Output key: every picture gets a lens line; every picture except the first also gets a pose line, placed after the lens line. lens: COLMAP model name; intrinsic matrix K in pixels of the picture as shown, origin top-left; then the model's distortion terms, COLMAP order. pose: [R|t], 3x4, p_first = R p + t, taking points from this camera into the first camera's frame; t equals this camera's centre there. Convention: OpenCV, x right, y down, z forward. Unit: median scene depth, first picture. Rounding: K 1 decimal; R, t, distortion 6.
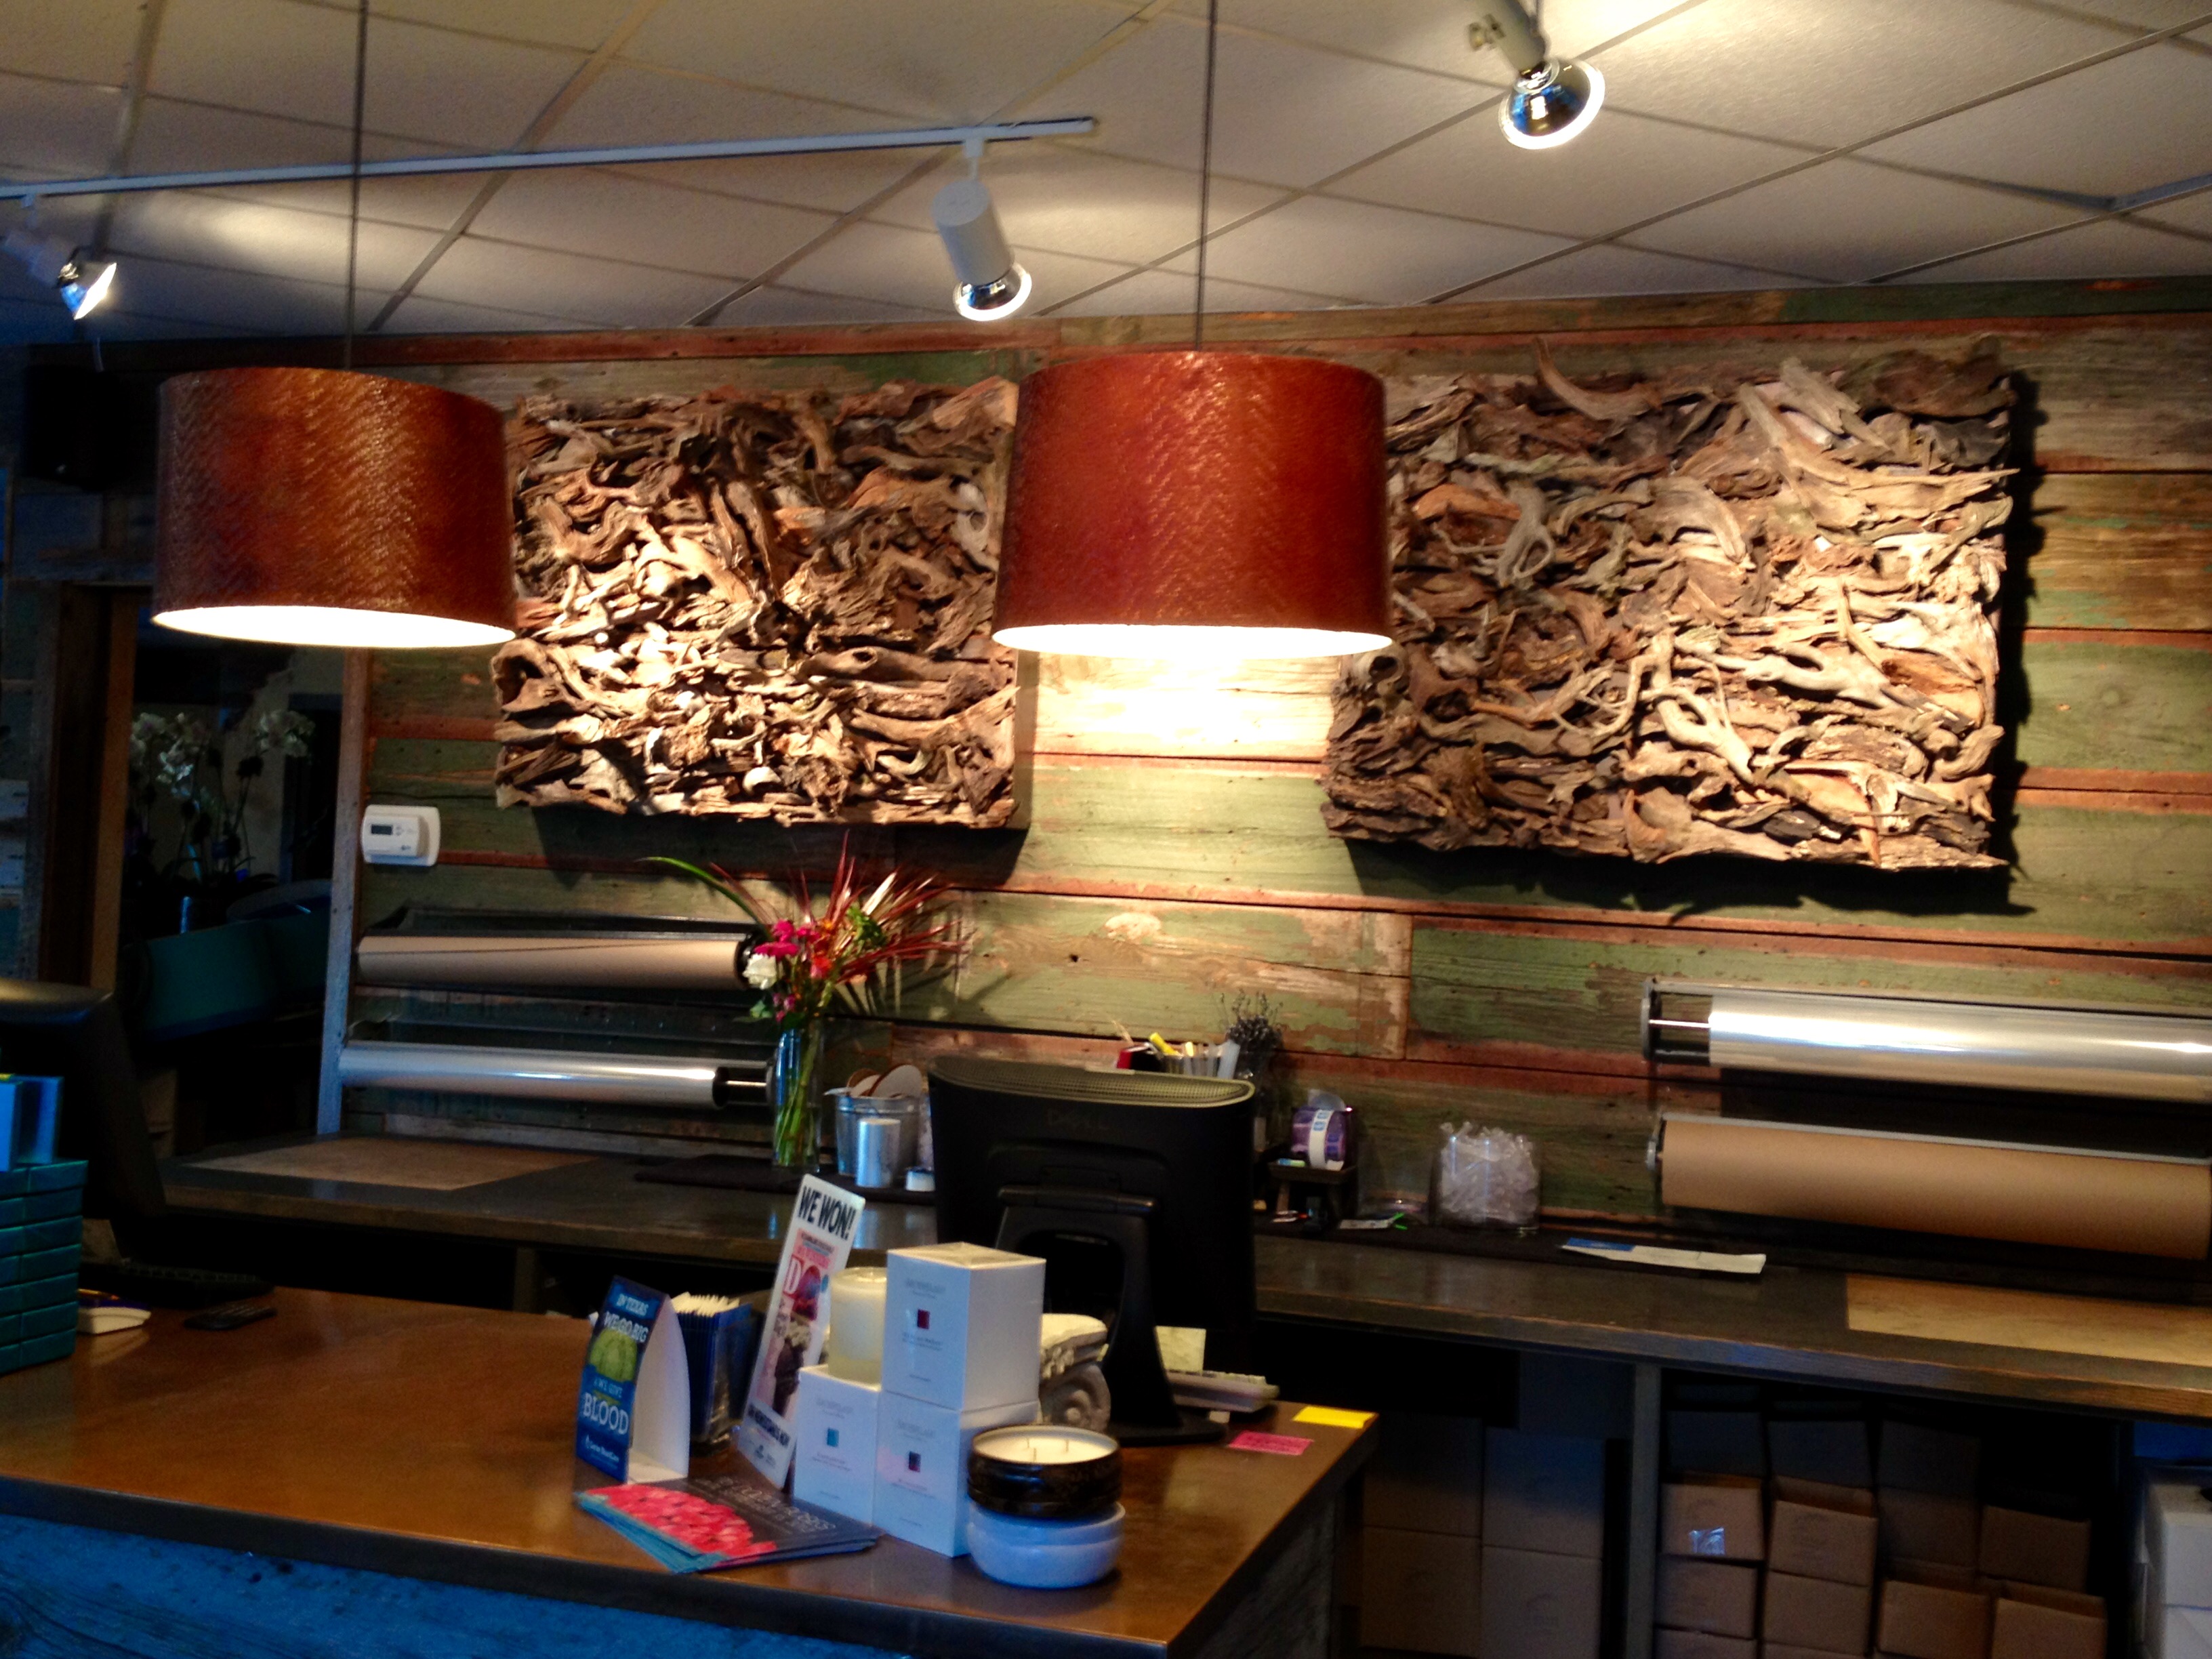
lens RADIAL K [[2318.8, 0, 1060.4], [0, 2318.8, 855.9], [0, 0, 1]] dist [0.121022, -0.196784]
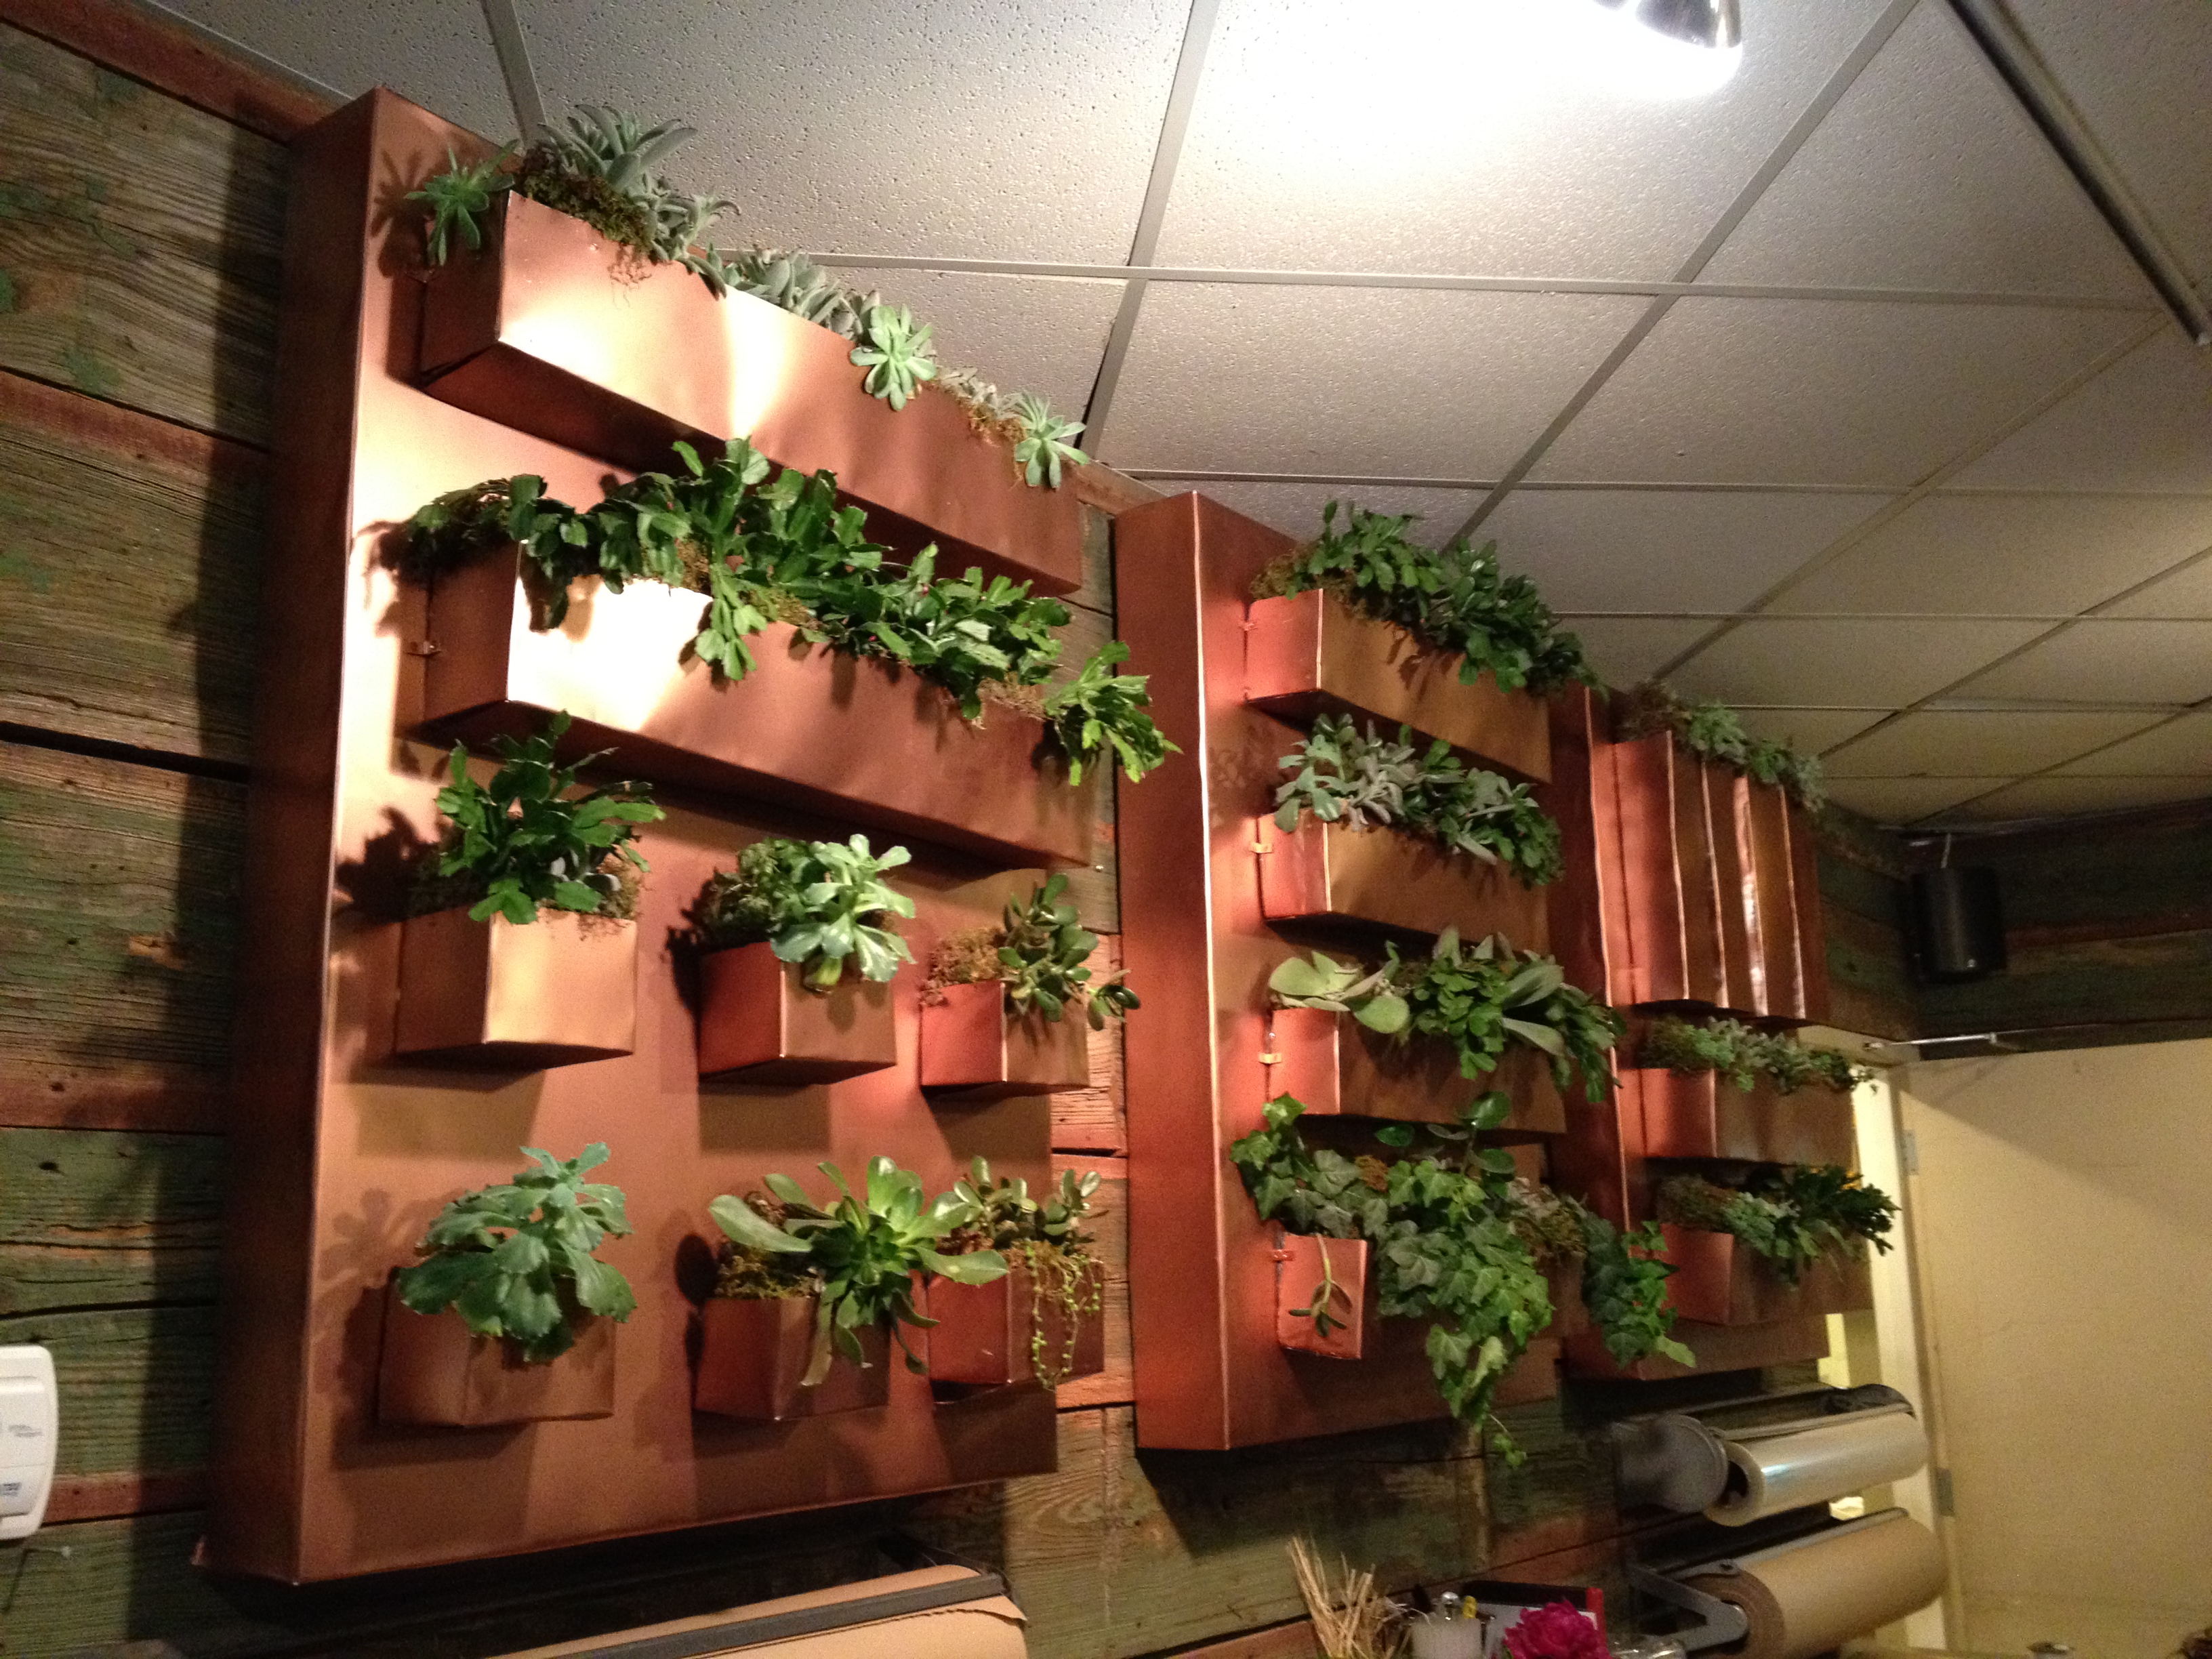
lens RADIAL K [[2064.7, 0, 1087.9], [0, 2064.7, 842.4], [0, 0, 1]] dist [0.154641, -0.376026]
pose [[0.312830, 0.132015, 0.940590, -0.579173], [0.032306, 0.988242, -0.149448, -0.048017], [-0.949260, 0.077138, 0.304886, 0.898872]]
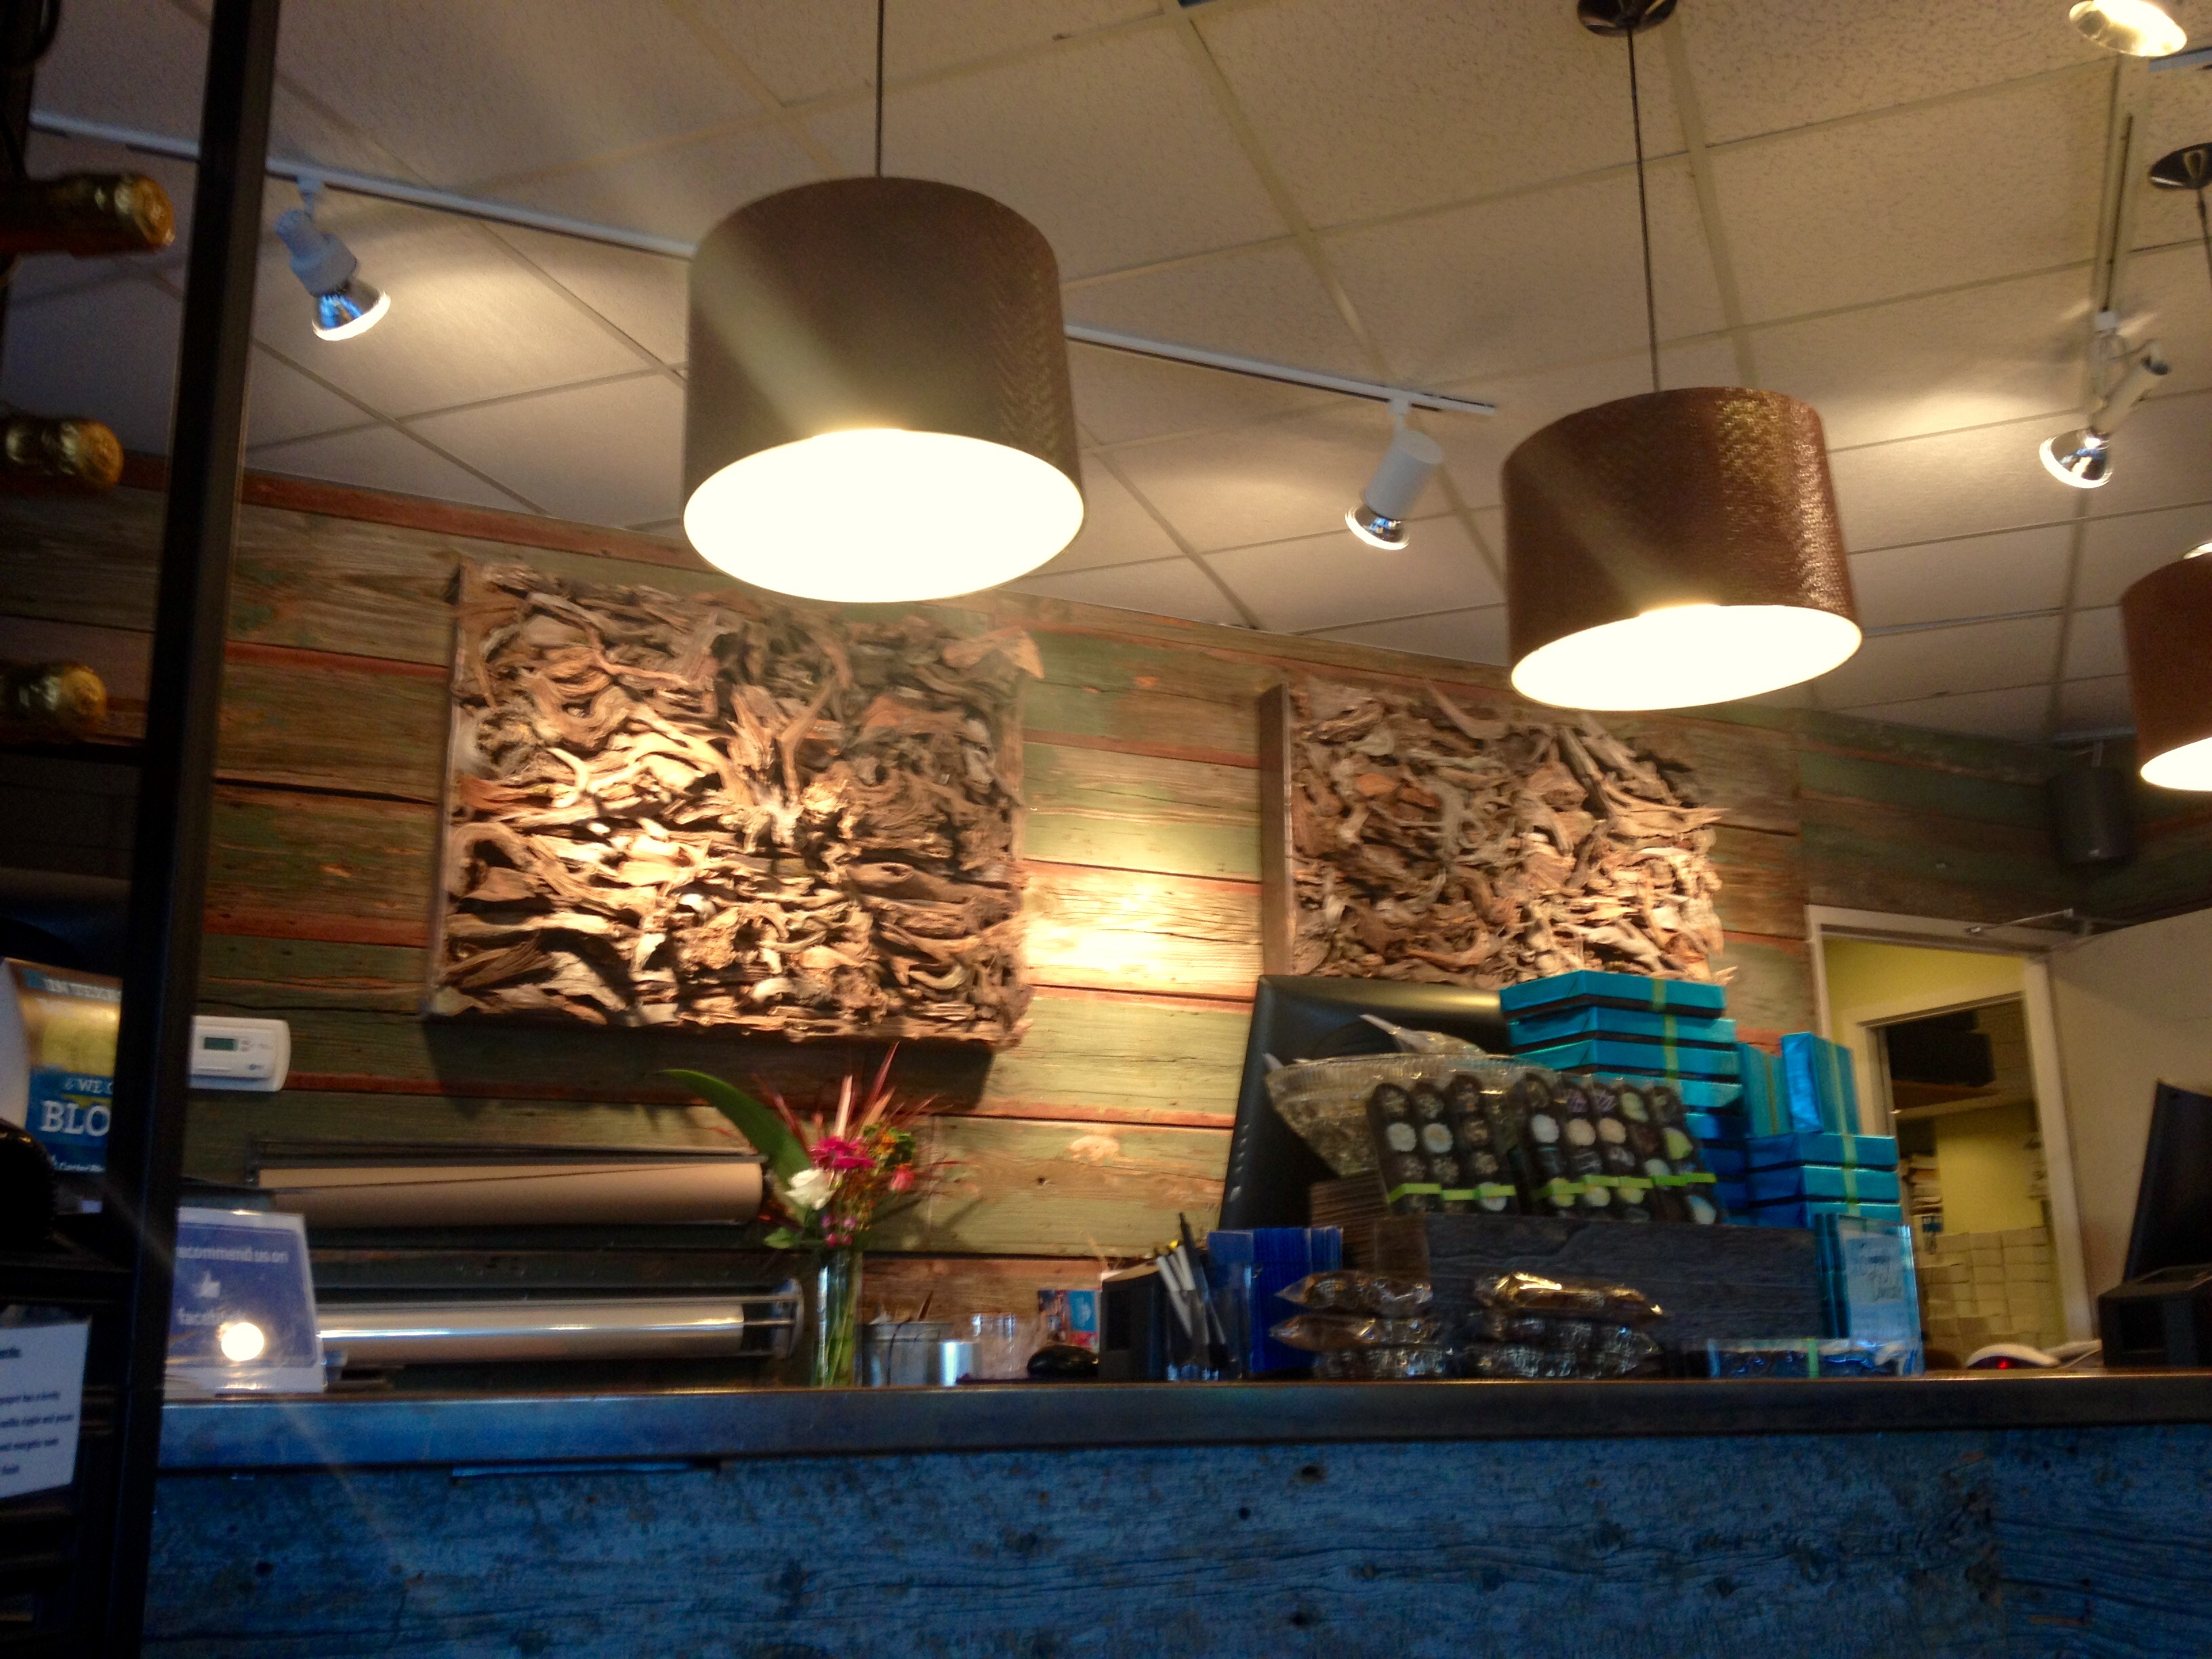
lens RADIAL K [[2064.7, 0, 1087.9], [0, 2064.7, 842.4], [0, 0, 1]] dist [0.154641, -0.376026]
pose [[0.731384, 0.114251, 0.672327, -0.650472], [0.036899, 0.977793, -0.206300, 0.092714], [-0.680967, 0.175693, 0.710926, 0.321758]]
